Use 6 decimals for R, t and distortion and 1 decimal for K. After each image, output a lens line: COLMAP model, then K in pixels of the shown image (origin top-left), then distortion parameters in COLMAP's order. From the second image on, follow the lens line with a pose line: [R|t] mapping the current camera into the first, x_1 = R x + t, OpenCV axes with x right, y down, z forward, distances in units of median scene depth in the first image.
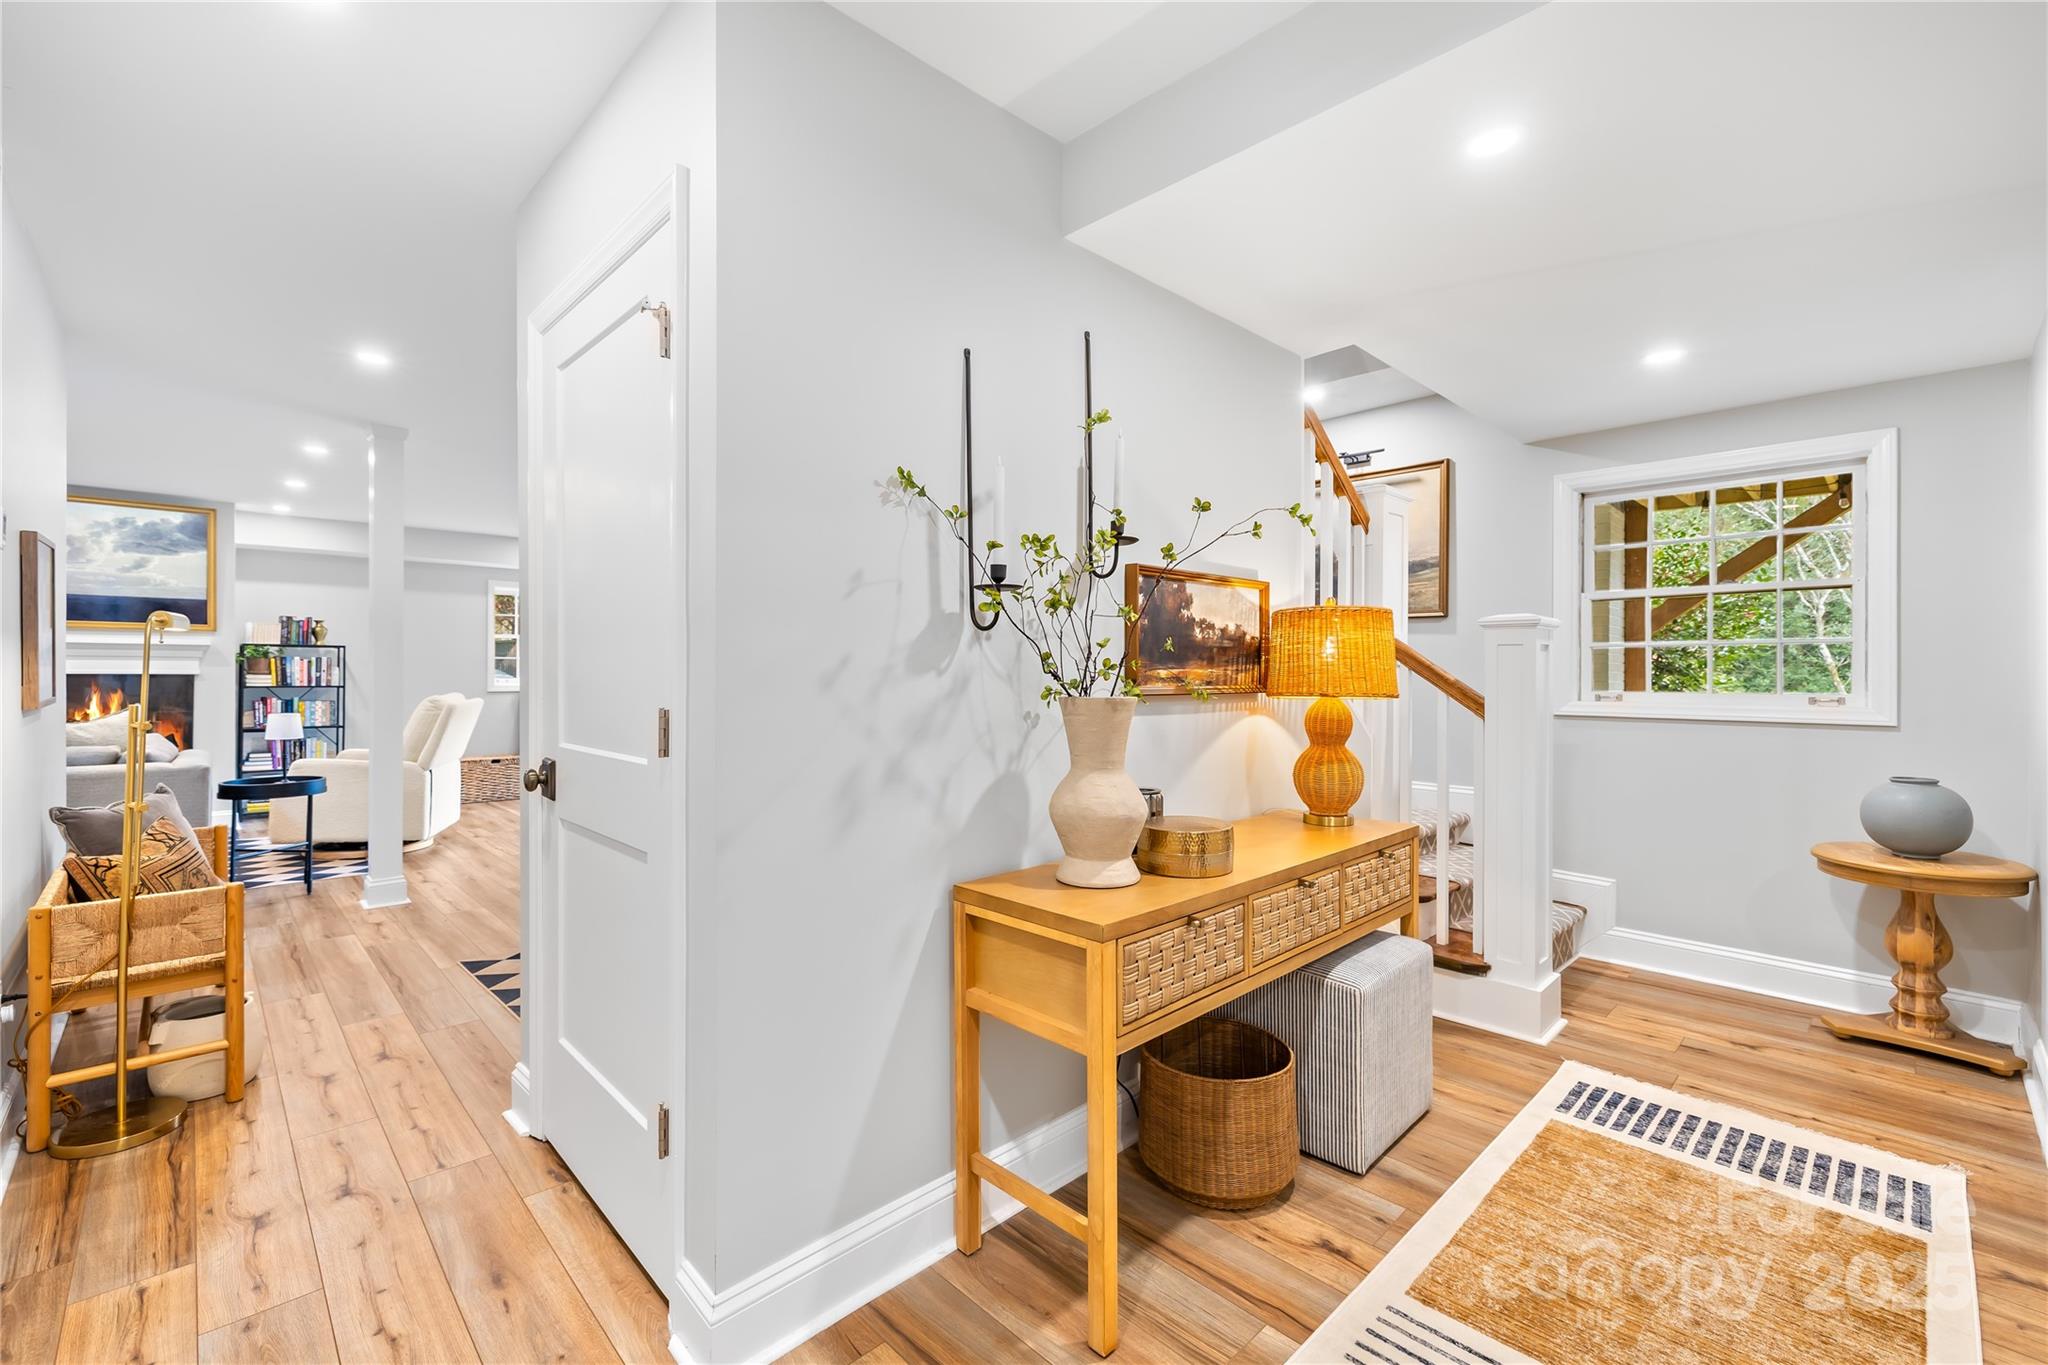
lens RADIAL K [[863.8, 0, 1022.2], [0, 863.8, 666.6], [0, 0, 1]] dist [-0.003010, 0.000293]
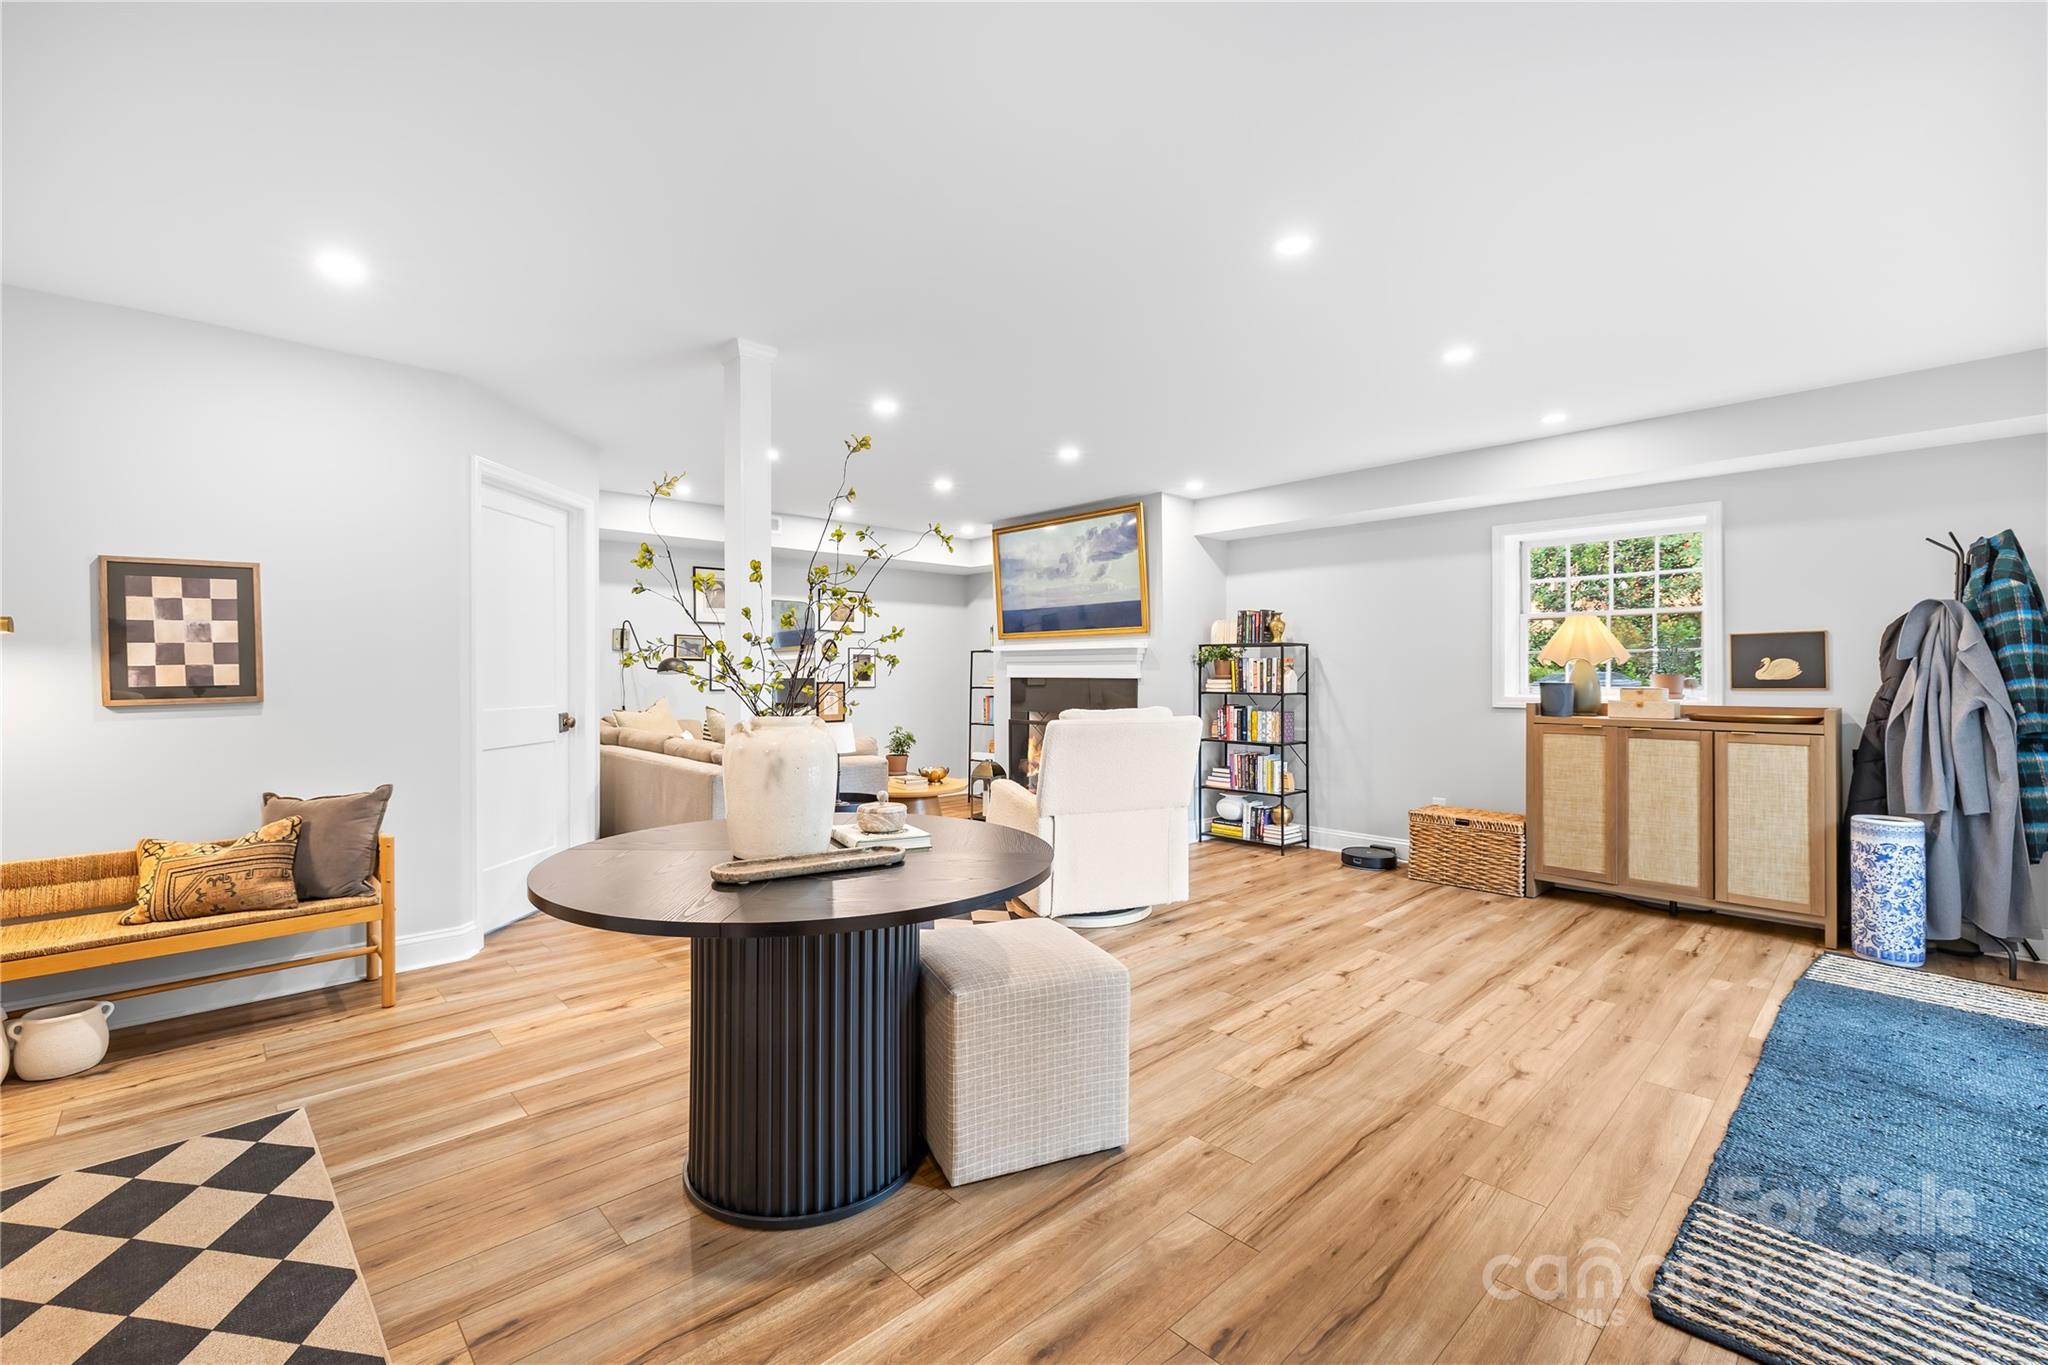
lens RADIAL K [[863.8, 0, 1015.5], [0, 863.8, 667.9], [0, 0, 1]] dist [-0.003010, 0.000293]
pose [[-0.015376, -0.010829, -0.999823, 0.006152], [0.007142, 0.999915, -0.010940, 0.005966], [0.999856, -0.007309, -0.015297, 0.793860]]
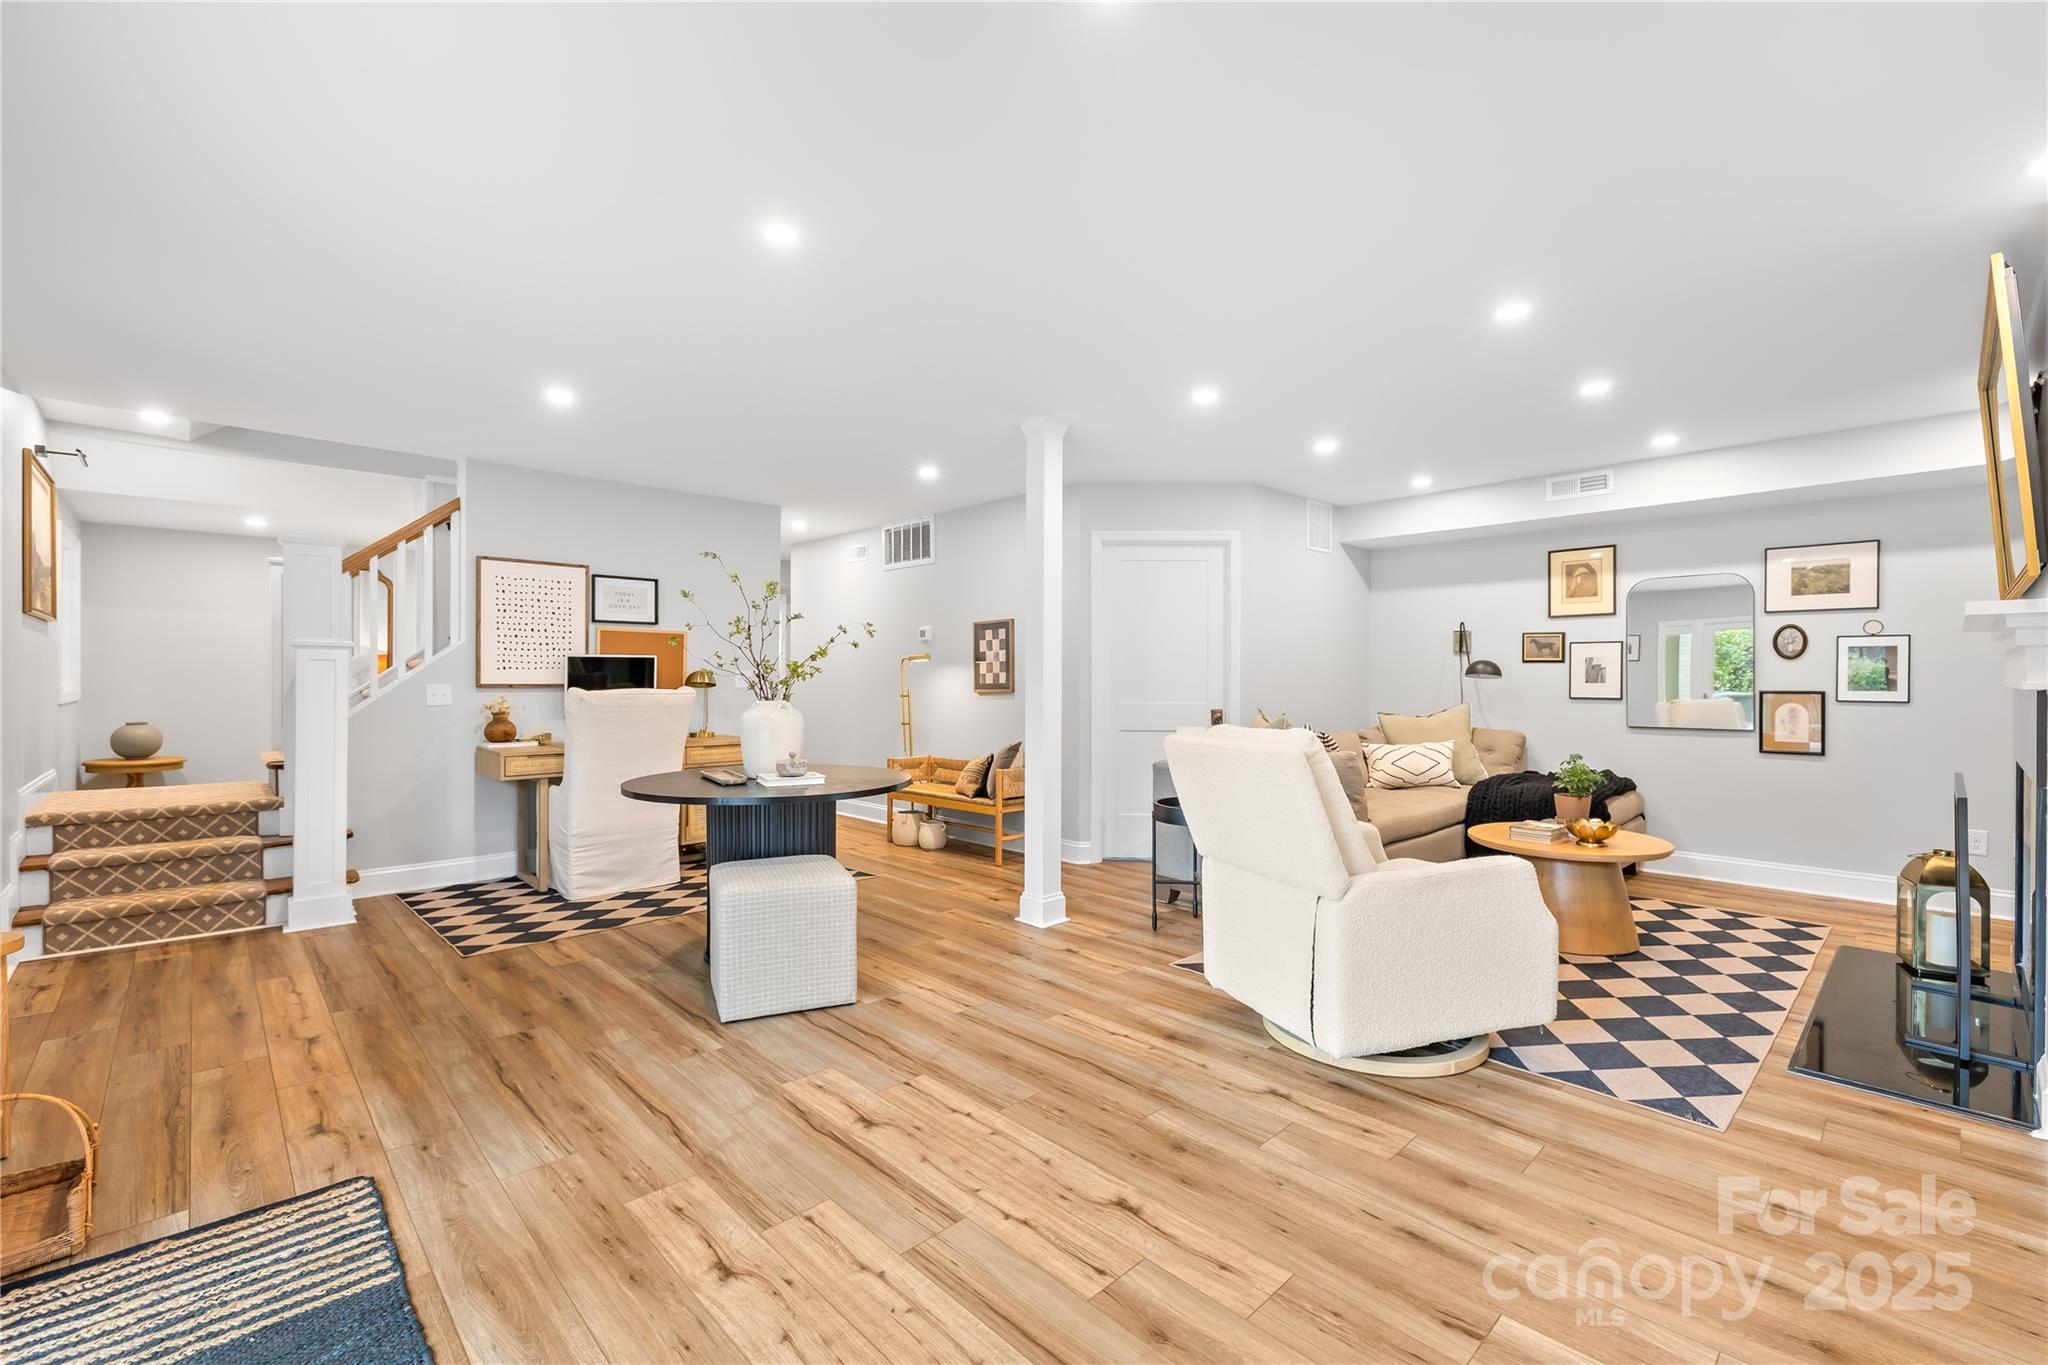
lens RADIAL K [[887.2, 0, 1015.6], [0, 887.2, 682.3], [0, 0, 1]] dist [-0.002937, -0.000634]
pose [[-0.999709, -0.005440, 0.023517, -0.464974], [-0.005482, 0.999983, -0.001721, 0.007600], [-0.023507, -0.001850, -0.999722, 1.264338]]
